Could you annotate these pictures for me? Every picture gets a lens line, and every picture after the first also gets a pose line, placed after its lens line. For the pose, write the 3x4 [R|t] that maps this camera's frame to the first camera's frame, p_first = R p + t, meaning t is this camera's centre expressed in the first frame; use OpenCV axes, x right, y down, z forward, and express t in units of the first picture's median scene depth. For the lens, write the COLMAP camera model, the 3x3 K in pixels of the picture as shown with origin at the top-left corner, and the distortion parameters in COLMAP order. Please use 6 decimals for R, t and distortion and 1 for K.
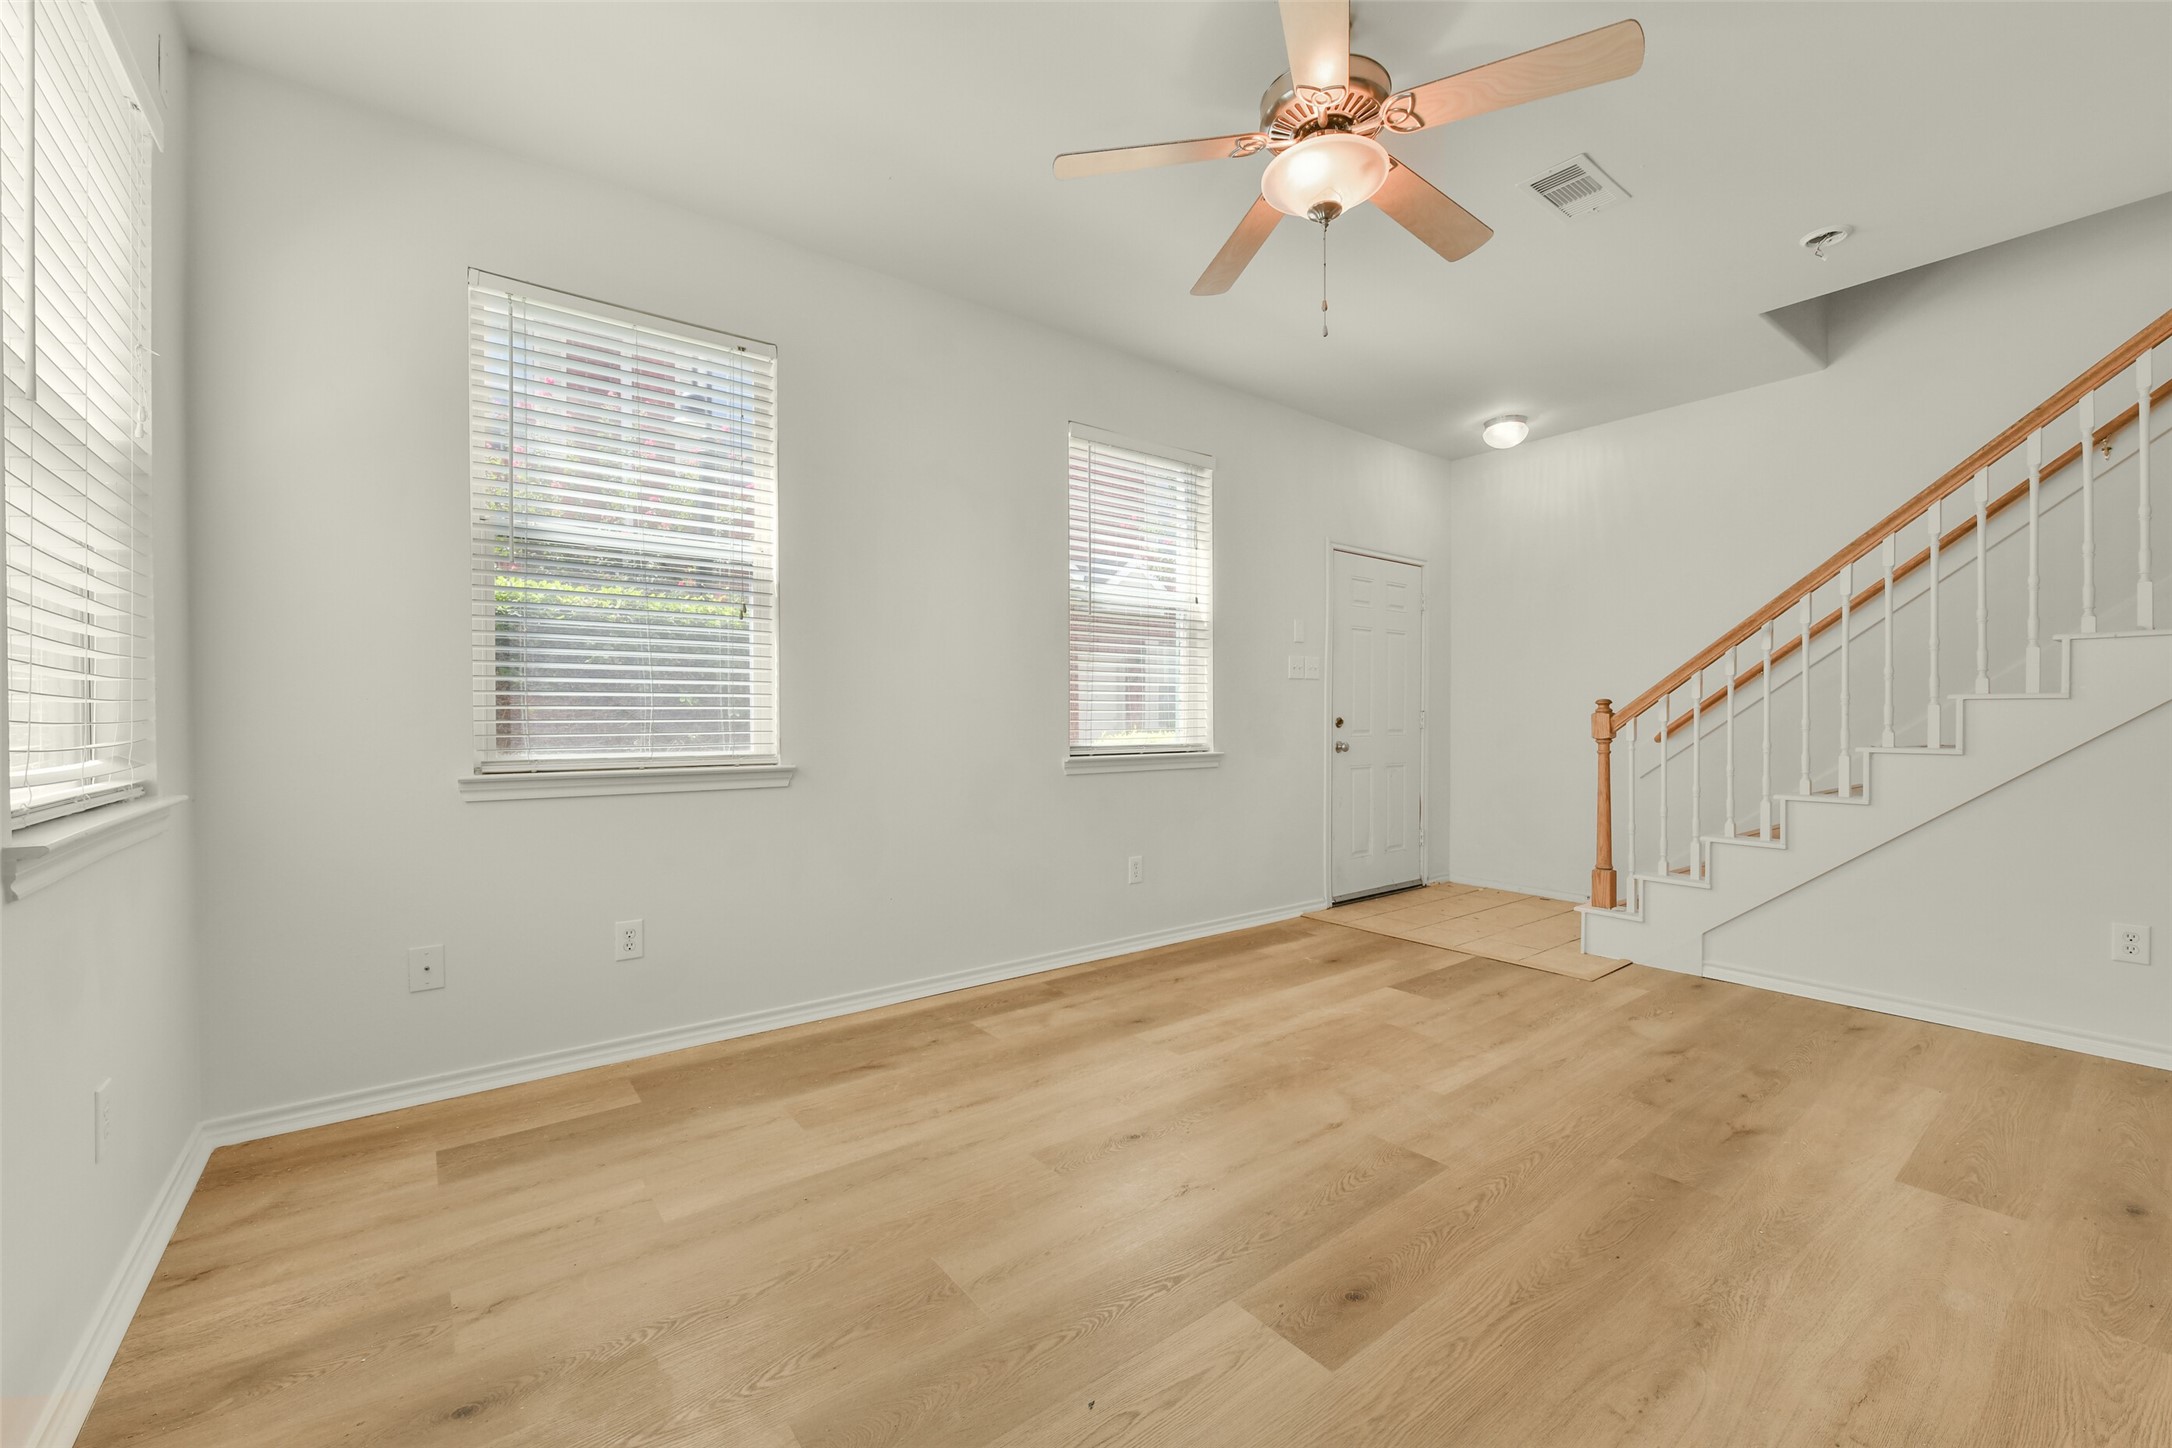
lens RADIAL K [[879.3, 0, 1105.1], [0, 879.3, 718.3], [0, 0, 1]] dist [-0.006623, -0.000311]
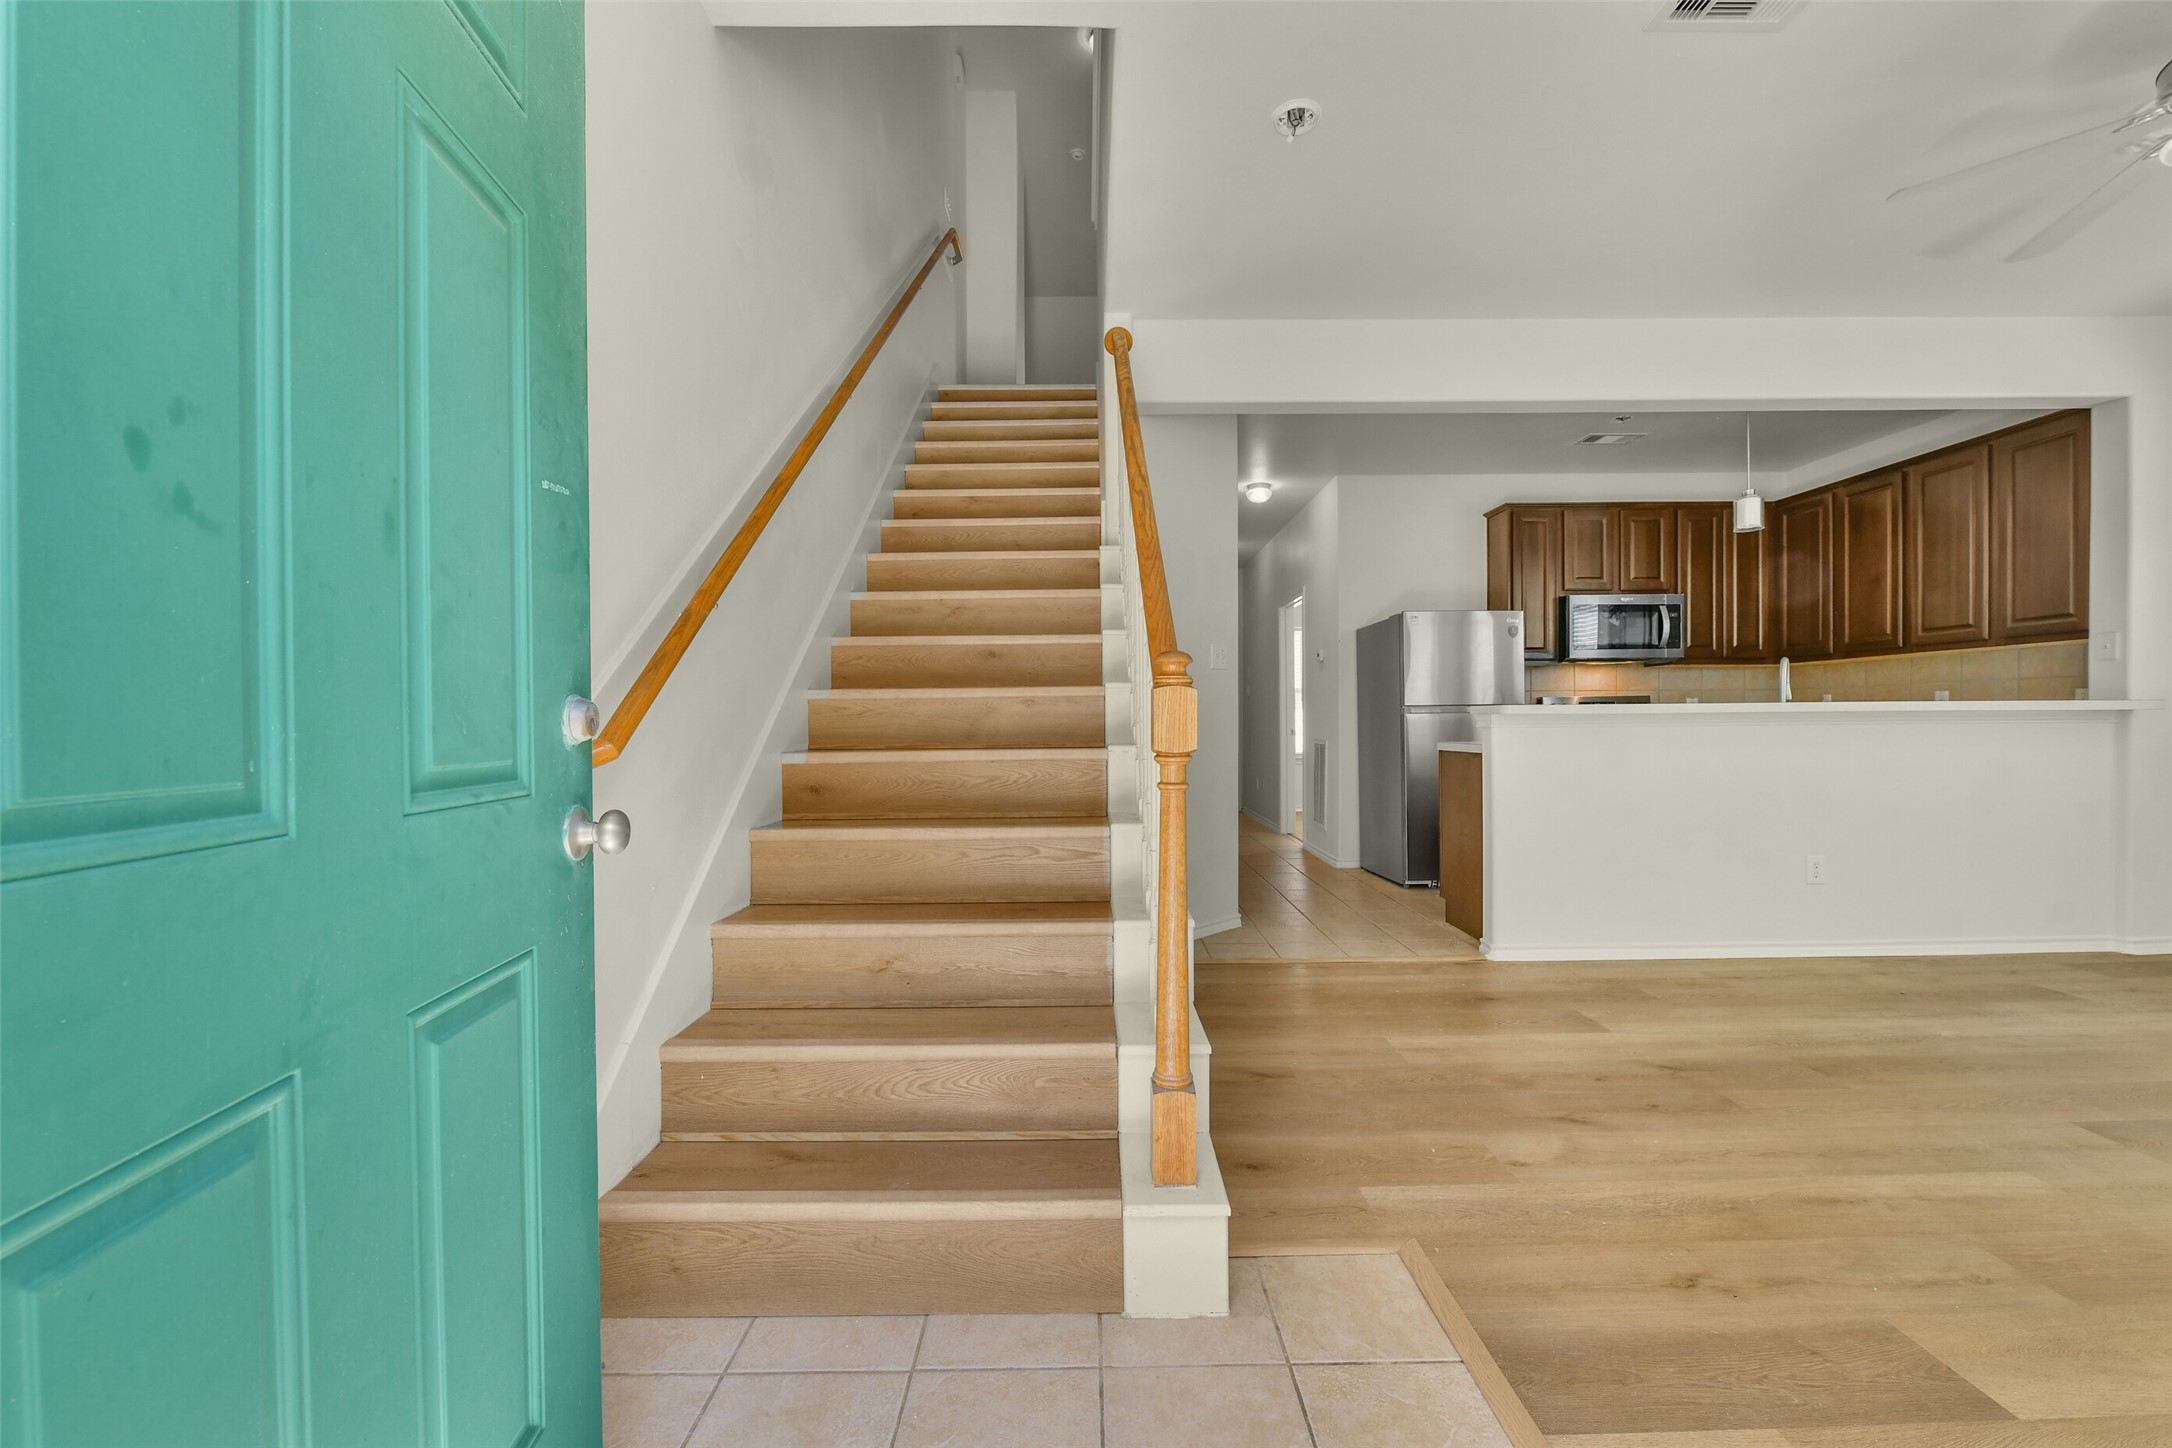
lens RADIAL K [[879.3, 0, 1101.6], [0, 879.3, 721.3], [0, 0, 1]] dist [-0.006623, -0.000311]
pose [[-0.789586, 0.005688, 0.613614, 0.459918], [0.010790, 0.999931, 0.004616, 0.009215], [-0.613545, 0.010265, -0.789593, 1.747749]]
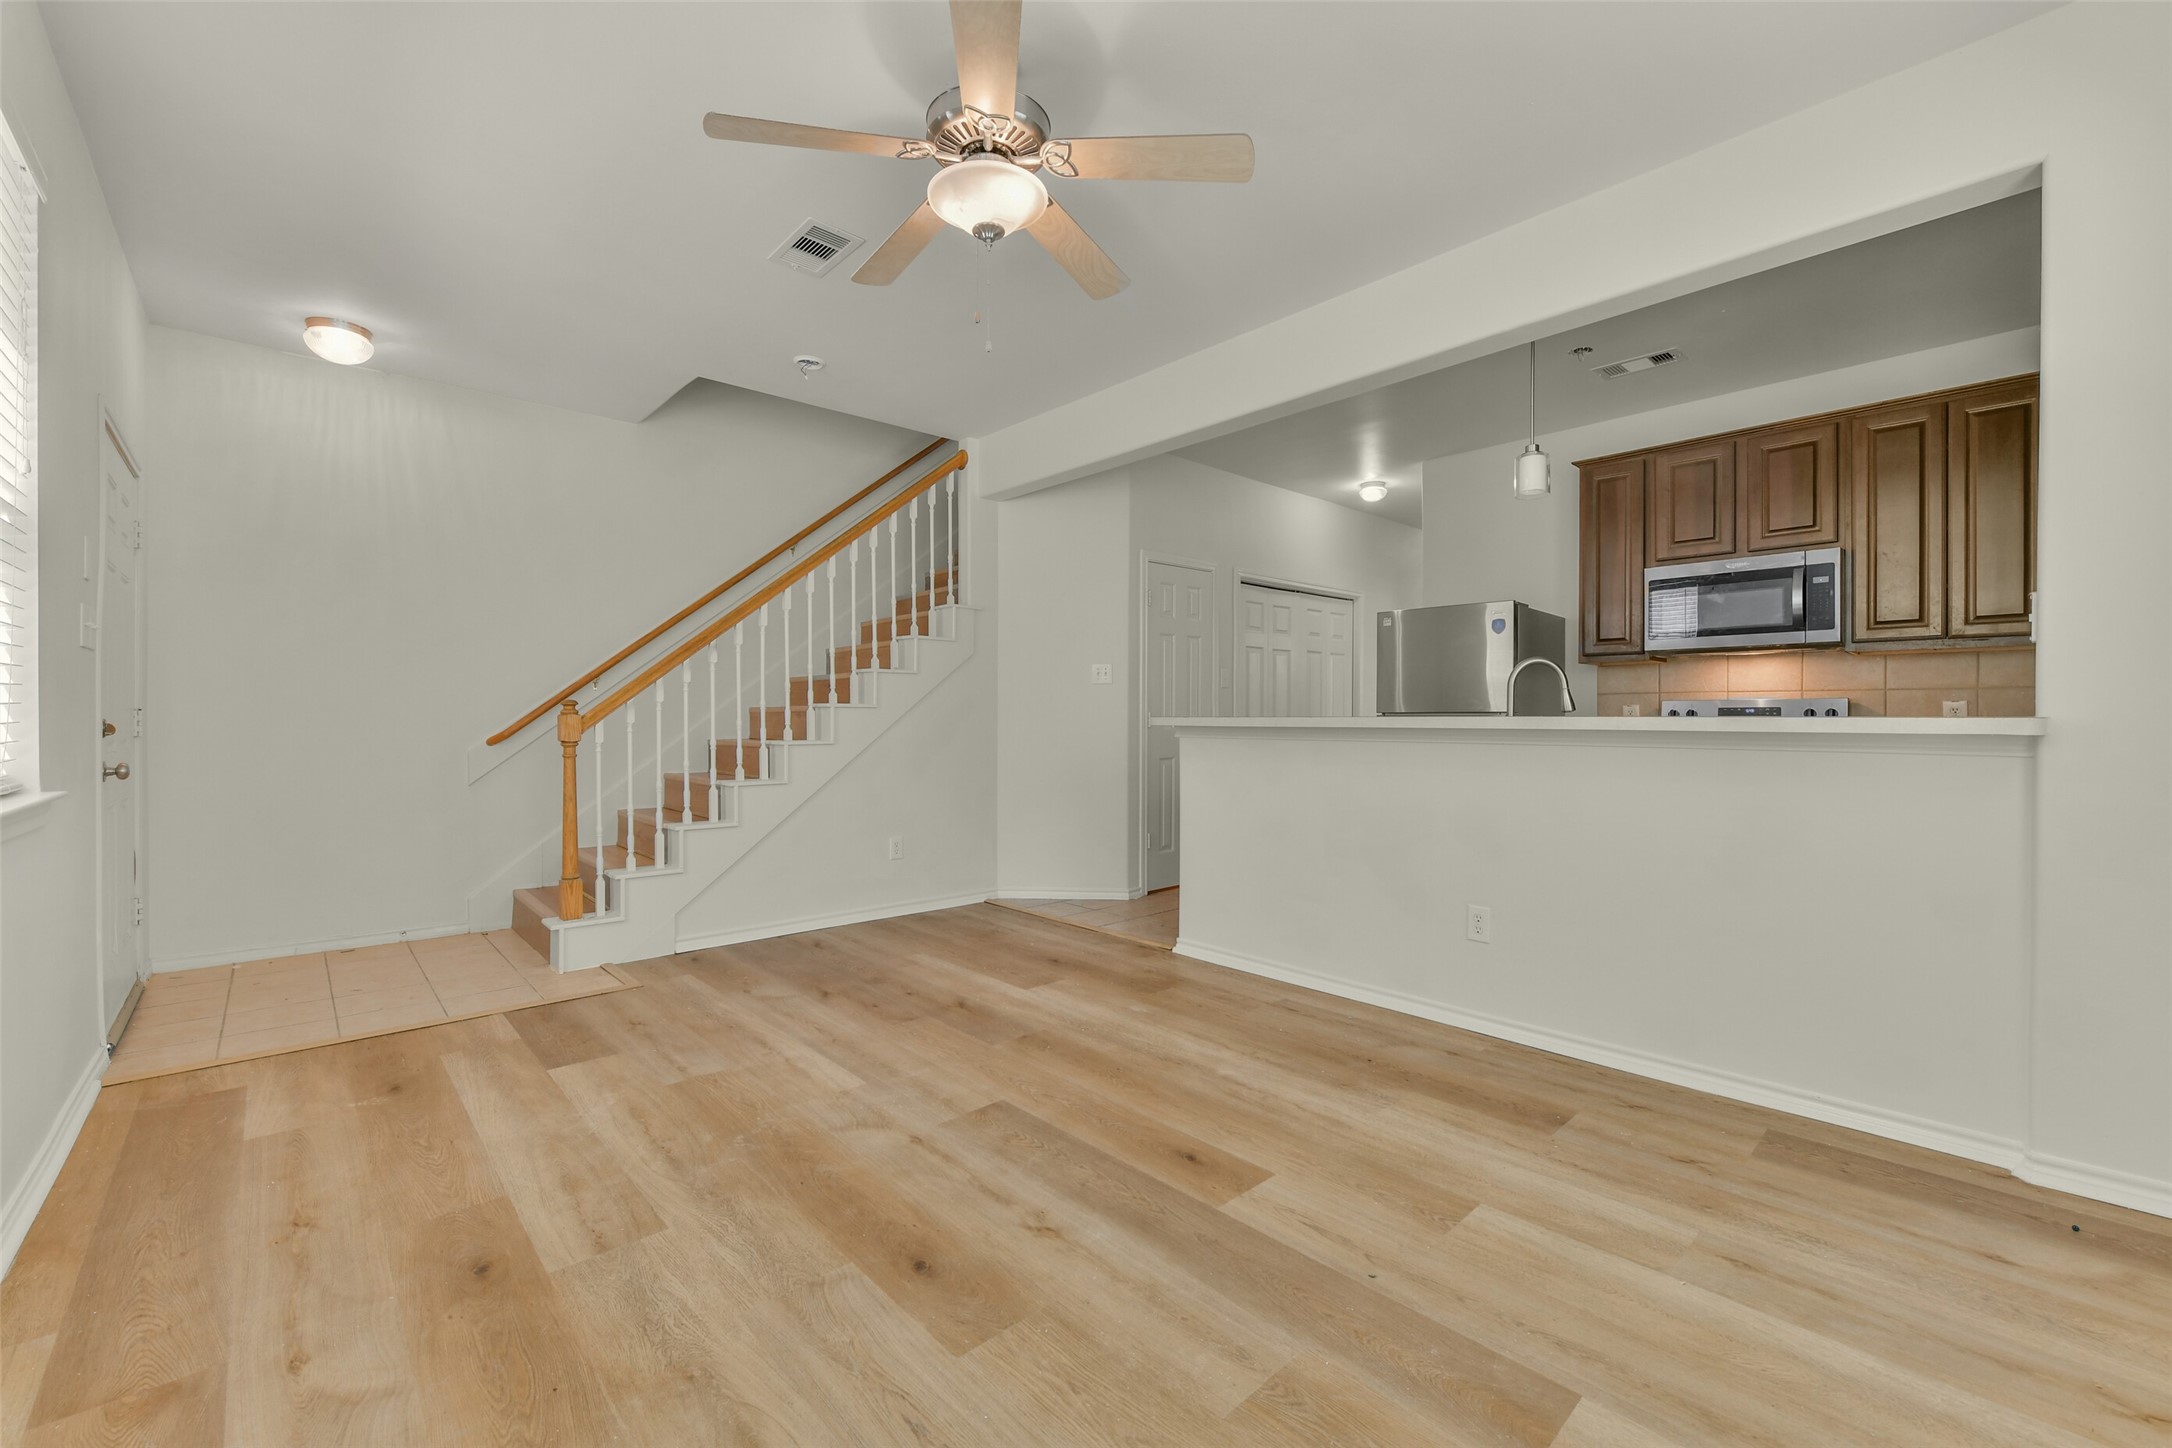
lens RADIAL K [[879.3, 0, 1084.4], [0, 879.3, 724.1], [0, 0, 1]] dist [-0.006623, -0.000311]
pose [[-0.067323, -0.006818, 0.997708, -0.544522], [0.003938, 0.999967, 0.007099, -0.001027], [-0.997723, 0.004407, -0.067294, 0.668214]]
